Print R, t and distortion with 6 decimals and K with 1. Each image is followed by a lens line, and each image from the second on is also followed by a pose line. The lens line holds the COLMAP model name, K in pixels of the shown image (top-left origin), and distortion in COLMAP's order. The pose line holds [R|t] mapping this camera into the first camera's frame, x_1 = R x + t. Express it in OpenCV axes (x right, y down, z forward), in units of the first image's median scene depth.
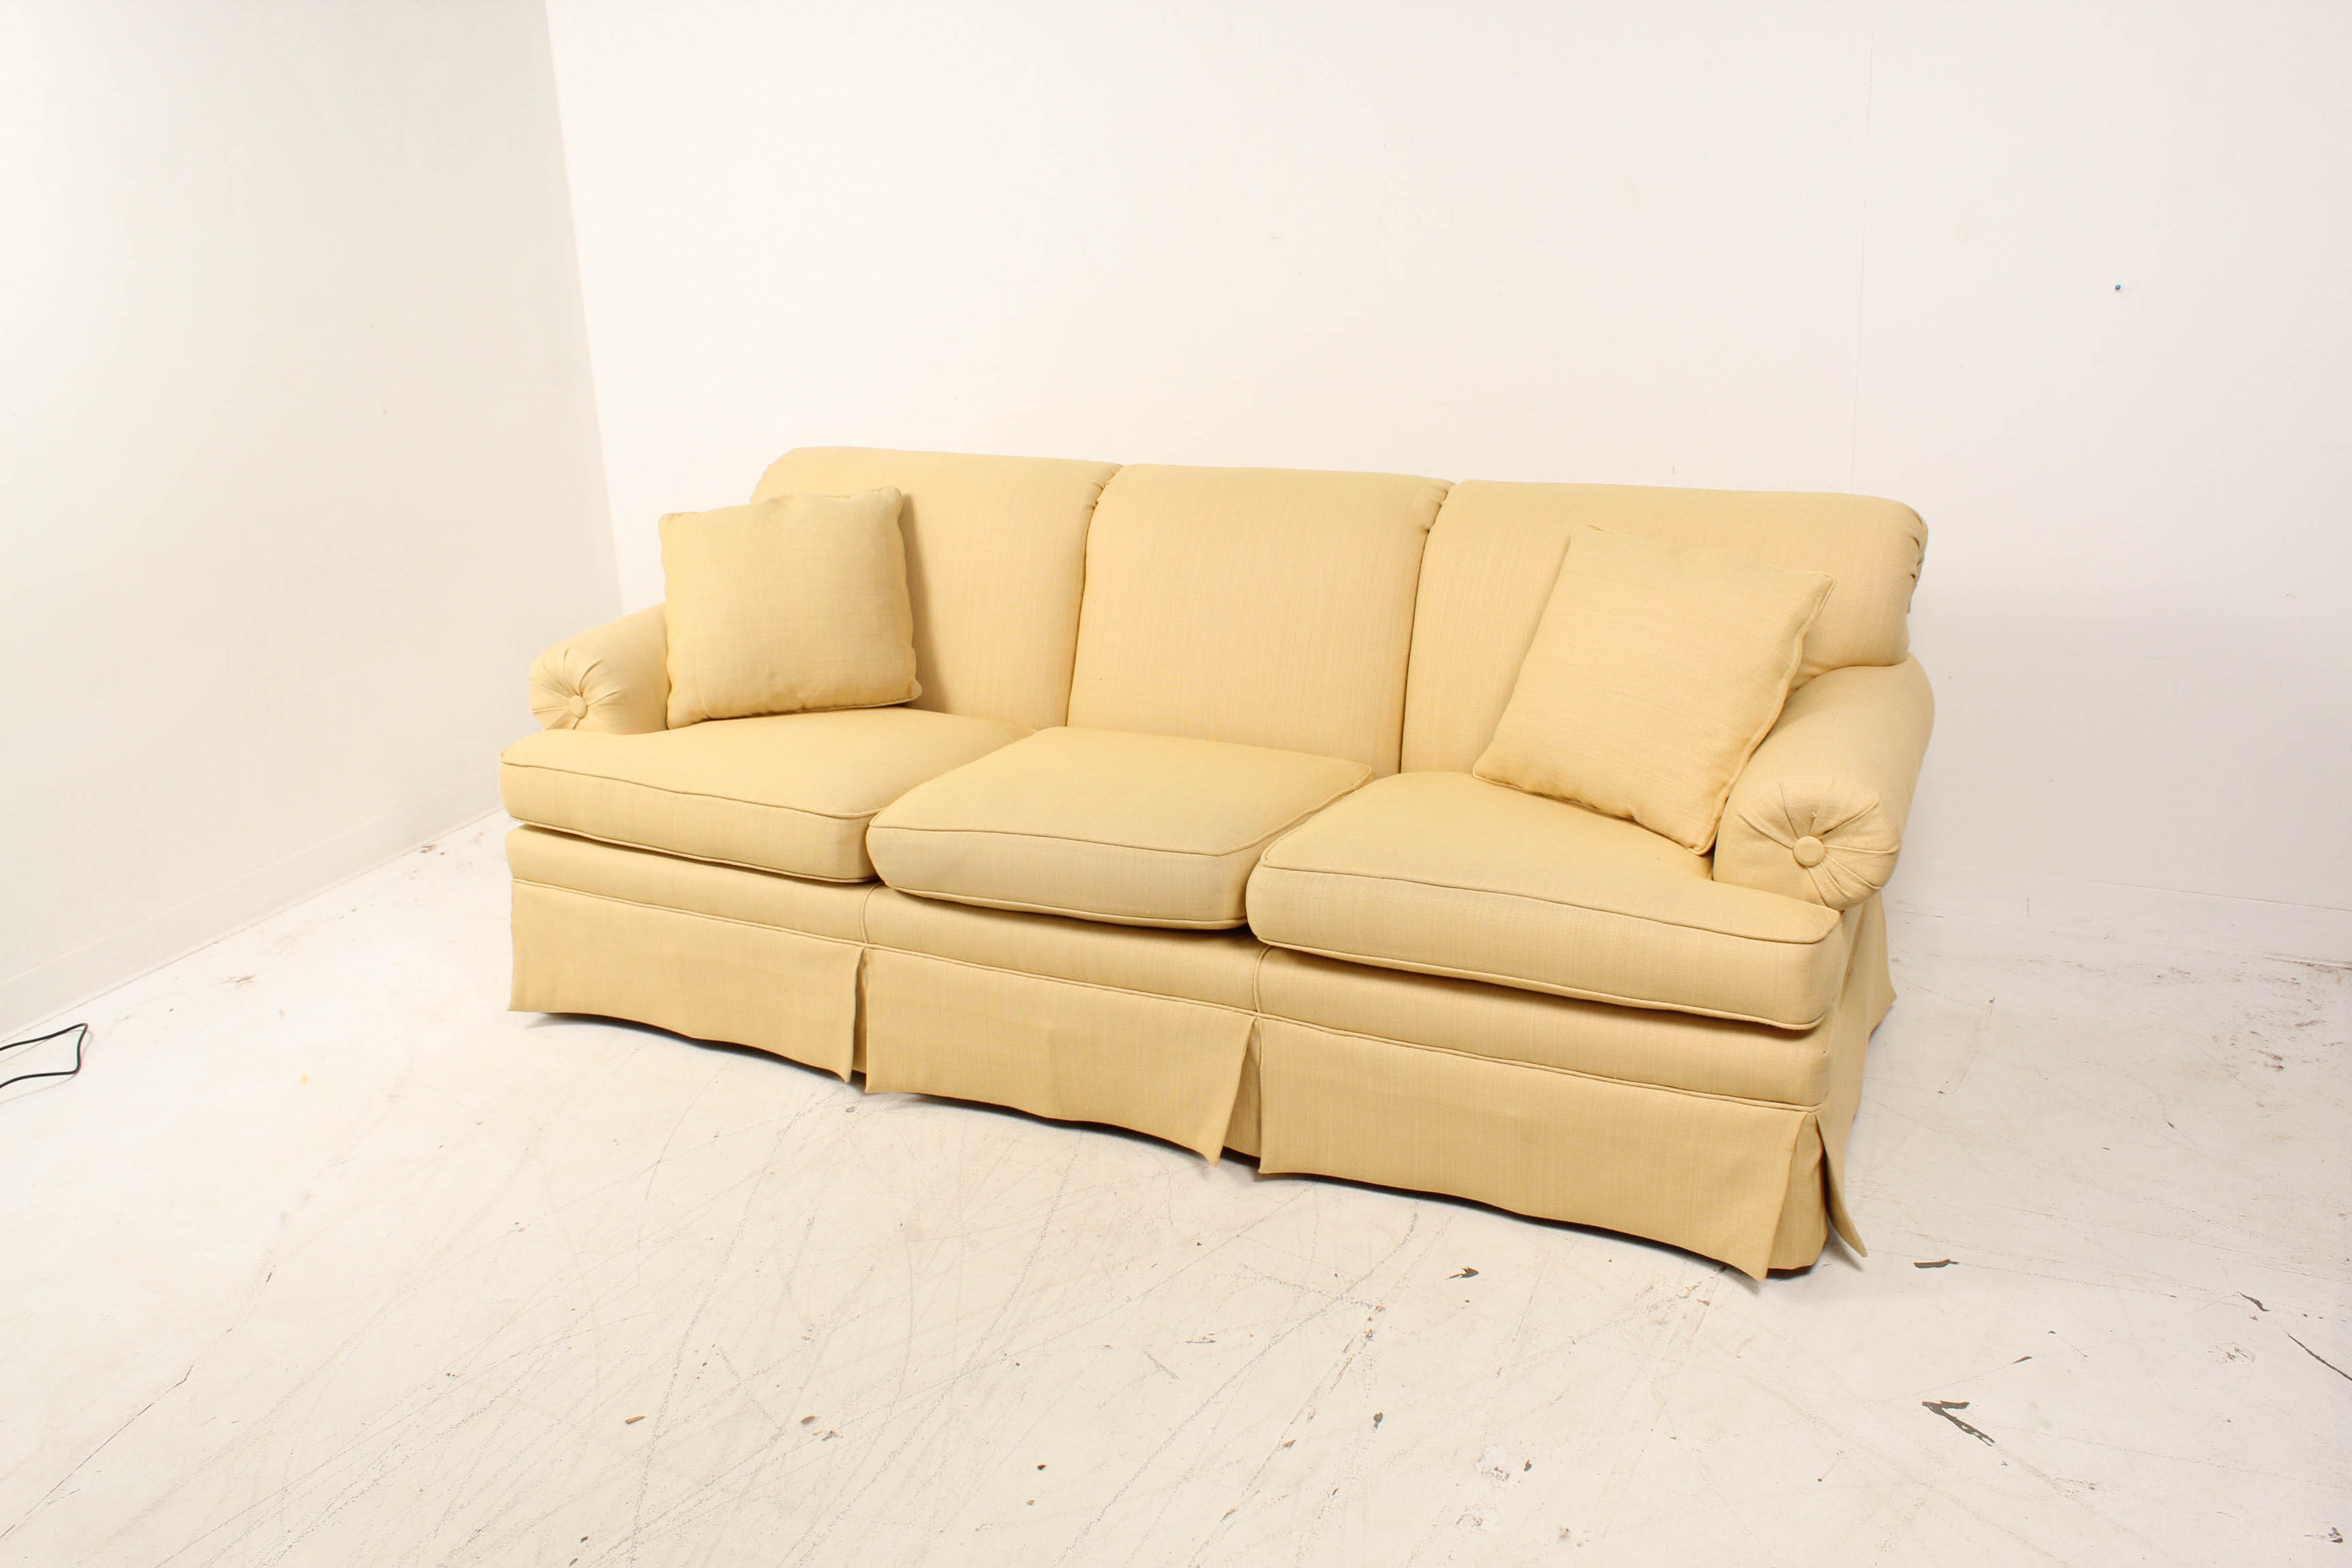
lens RADIAL K [[1963.9, 0, 1199.8], [0, 1963.9, 788.0], [0, 0, 1]] dist [-0.145288, 0.106850]
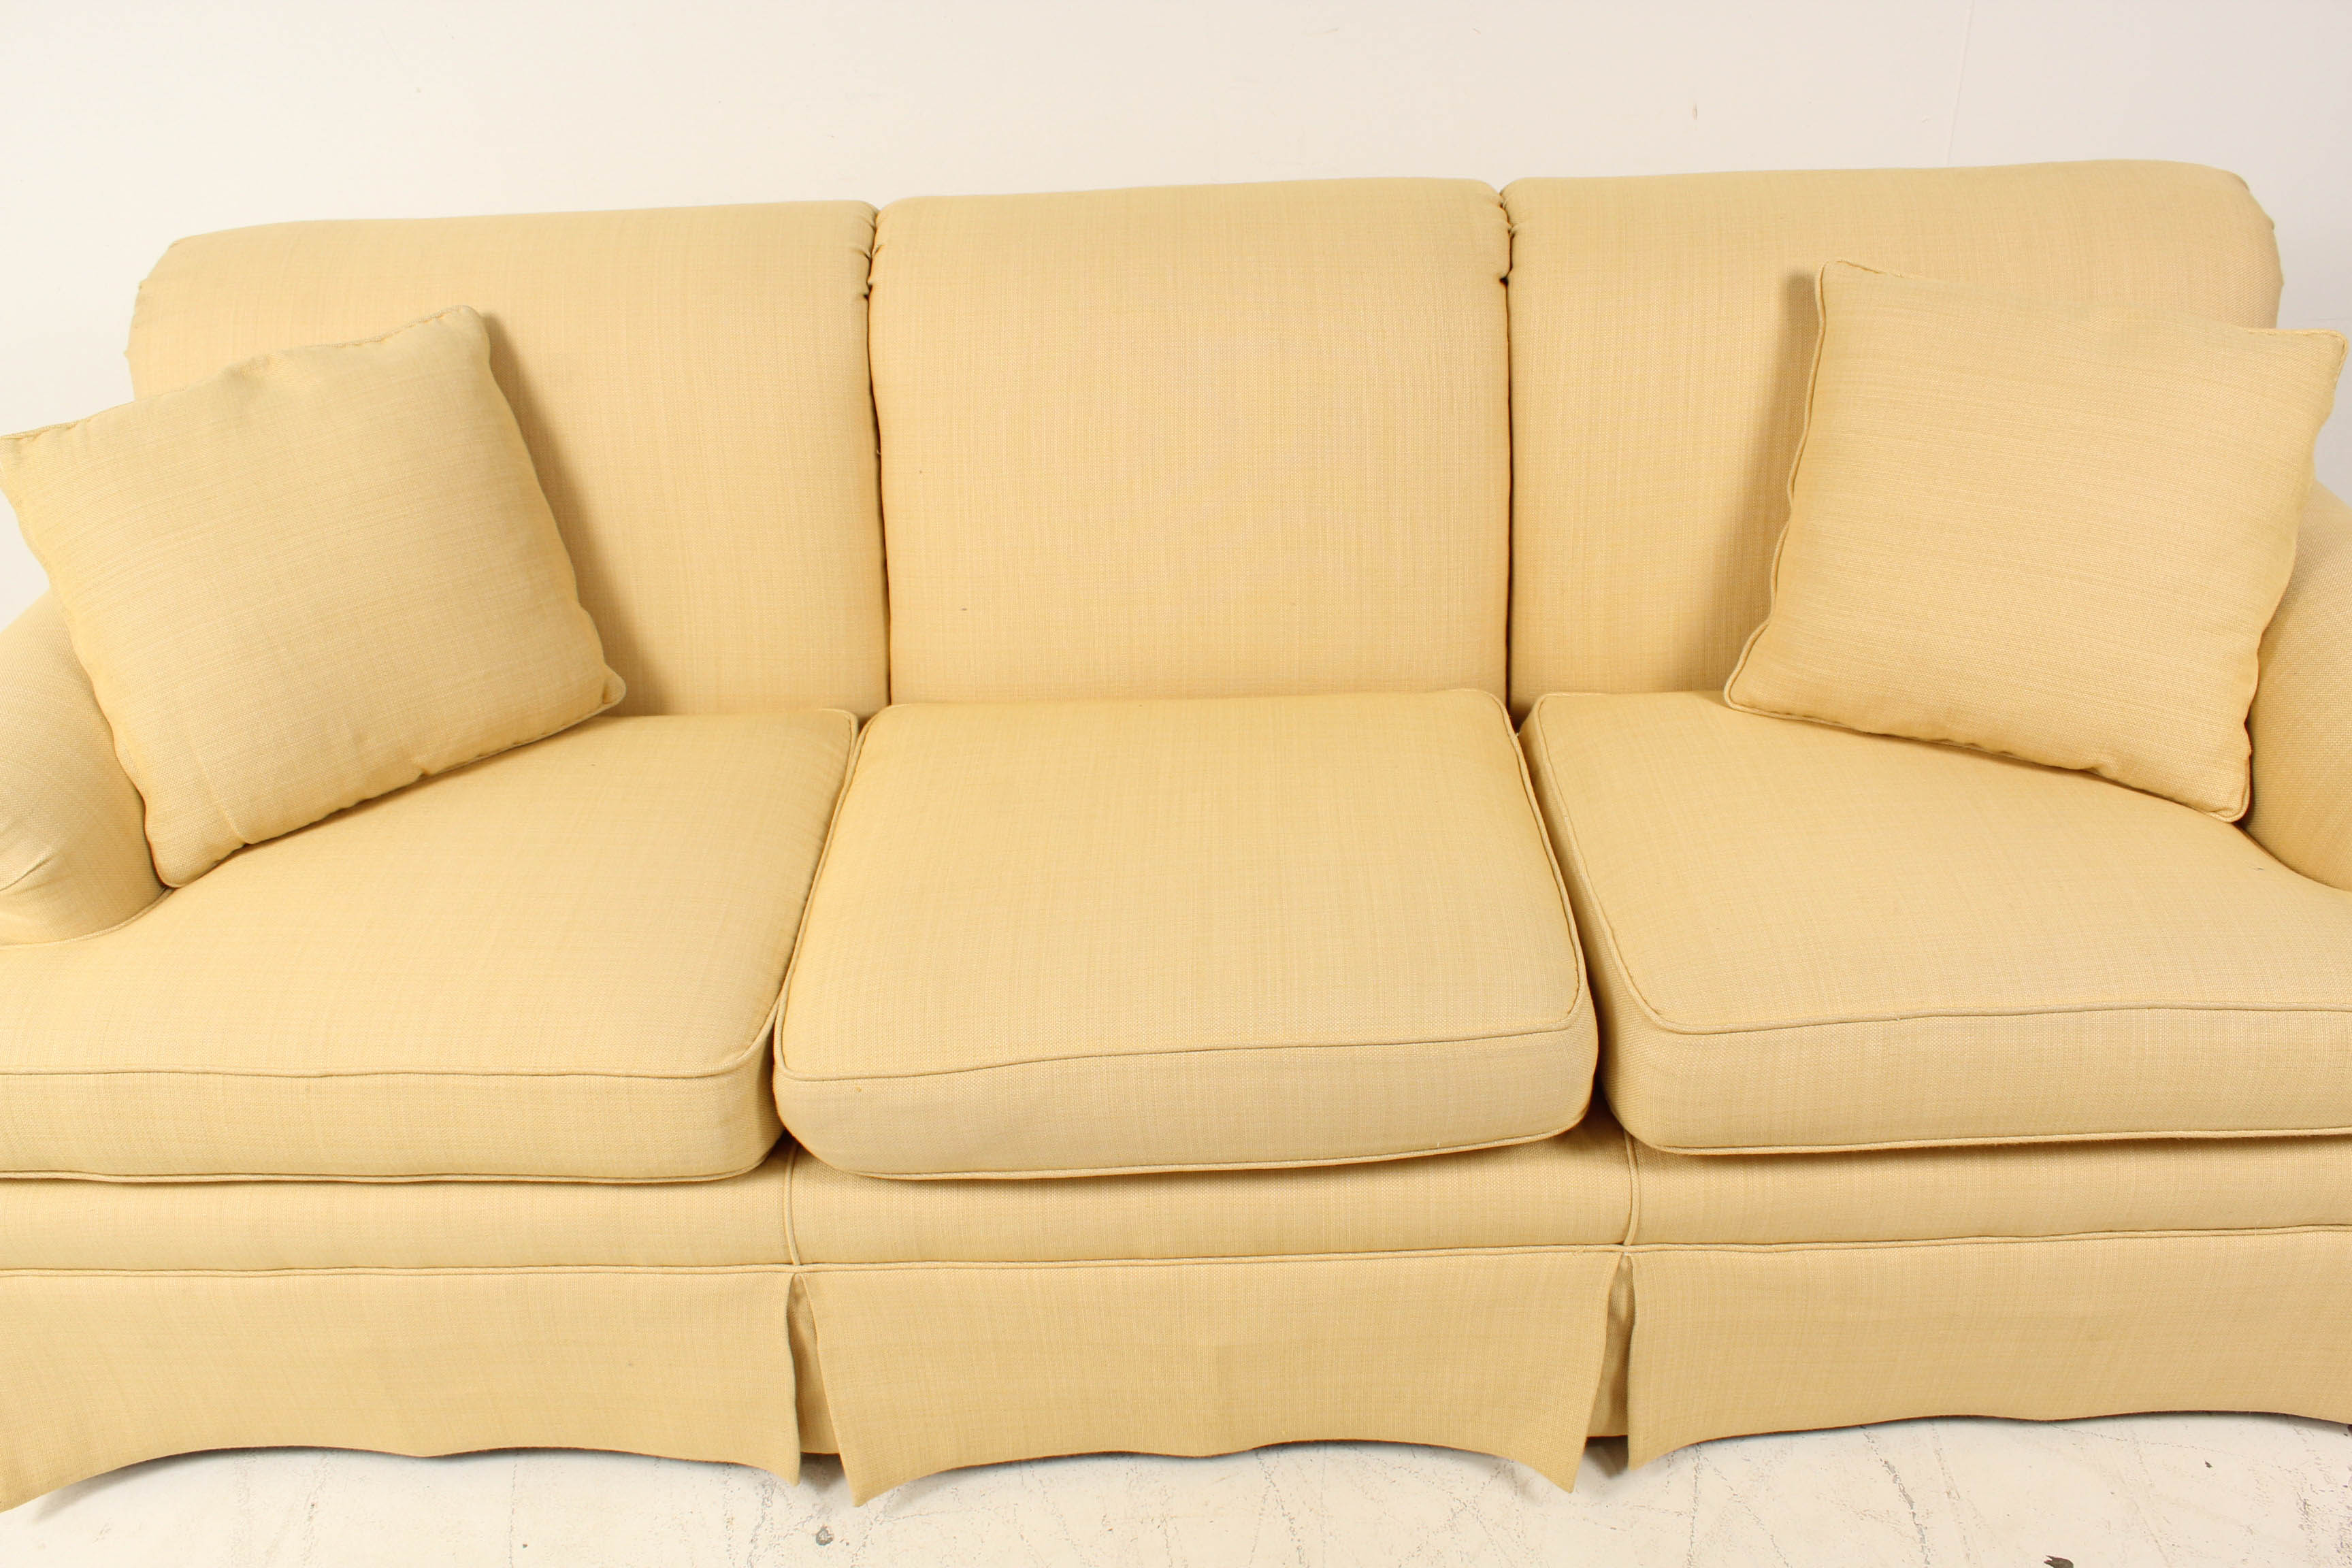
lens RADIAL K [[1963.9, 0, 1197.3], [0, 1963.9, 777.3], [0, 0, 1]] dist [-0.145288, 0.106850]
pose [[0.898750, -0.234836, 0.370271, -0.237313], [0.143242, 0.955399, 0.258251, -0.164330], [-0.414403, -0.179065, 0.892304, 0.521980]]
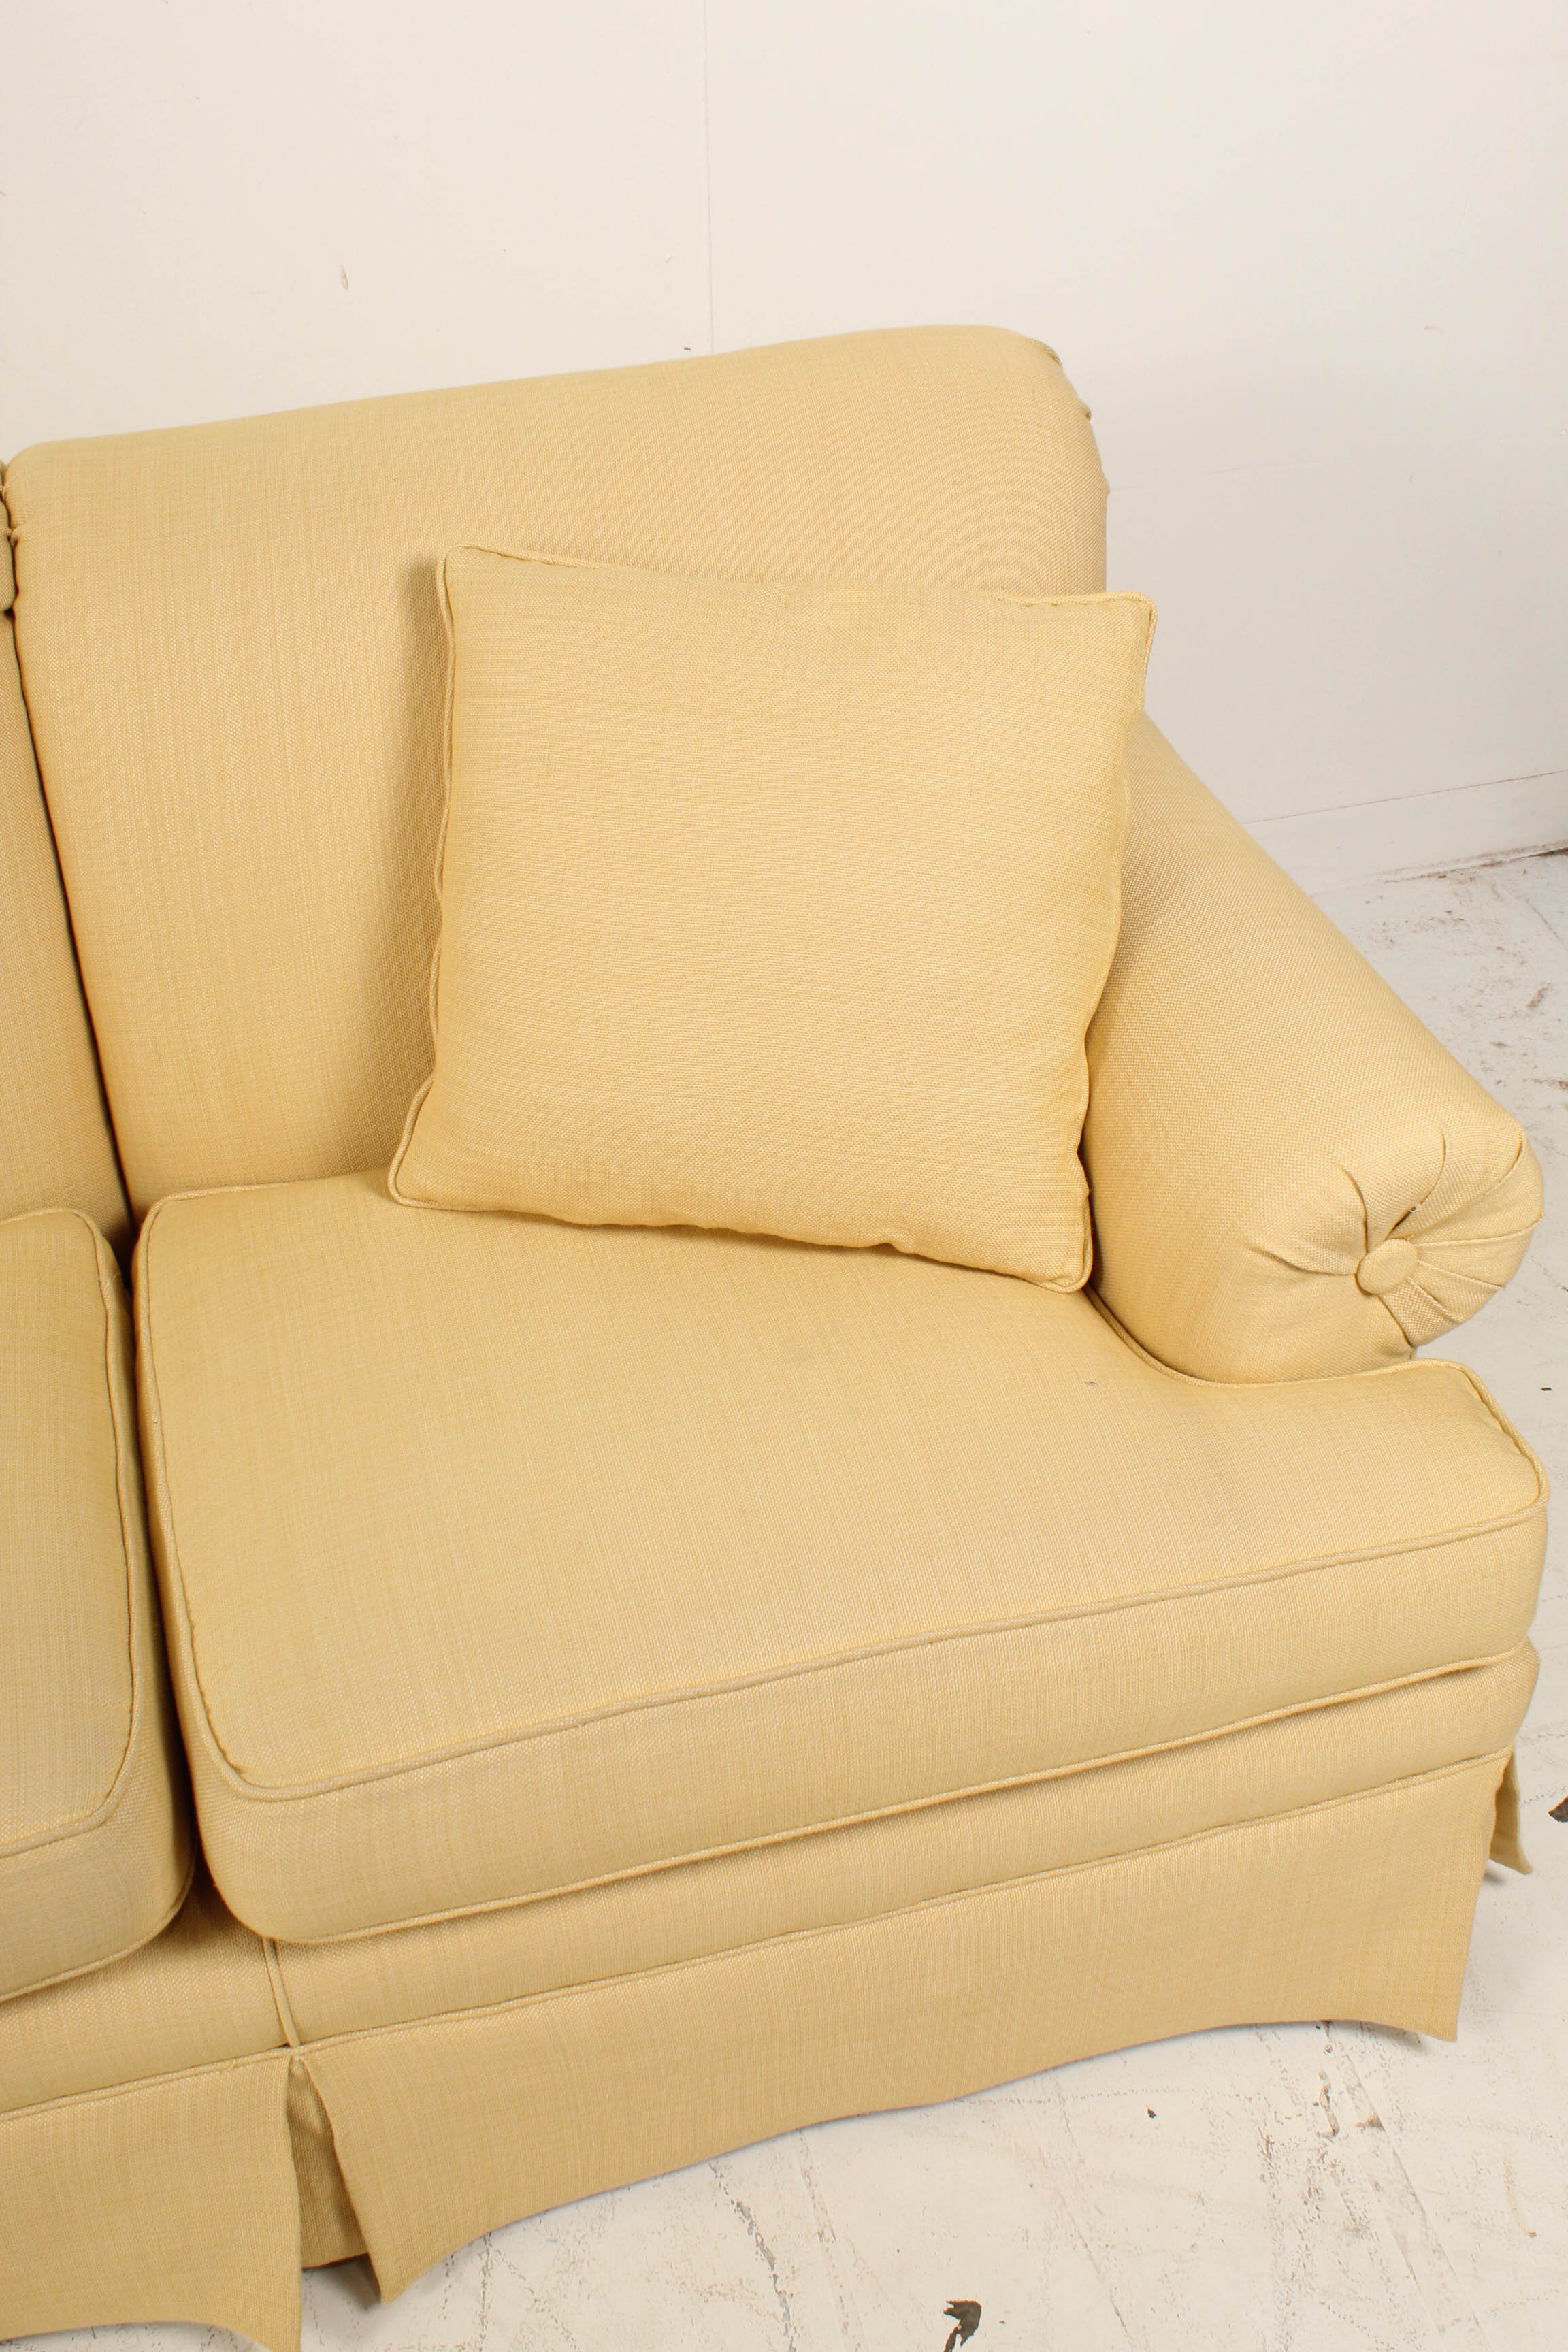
lens RADIAL K [[2394.5, 0, 779.0], [0, 2394.5, 1162.9], [0, 0, 1]] dist [-0.080844, 0.000000]
pose [[0.744901, -0.397023, 0.536186, -0.077133], [0.203076, 0.900458, 0.384625, -0.198746], [-0.635517, -0.177621, 0.751378, 0.549172]]
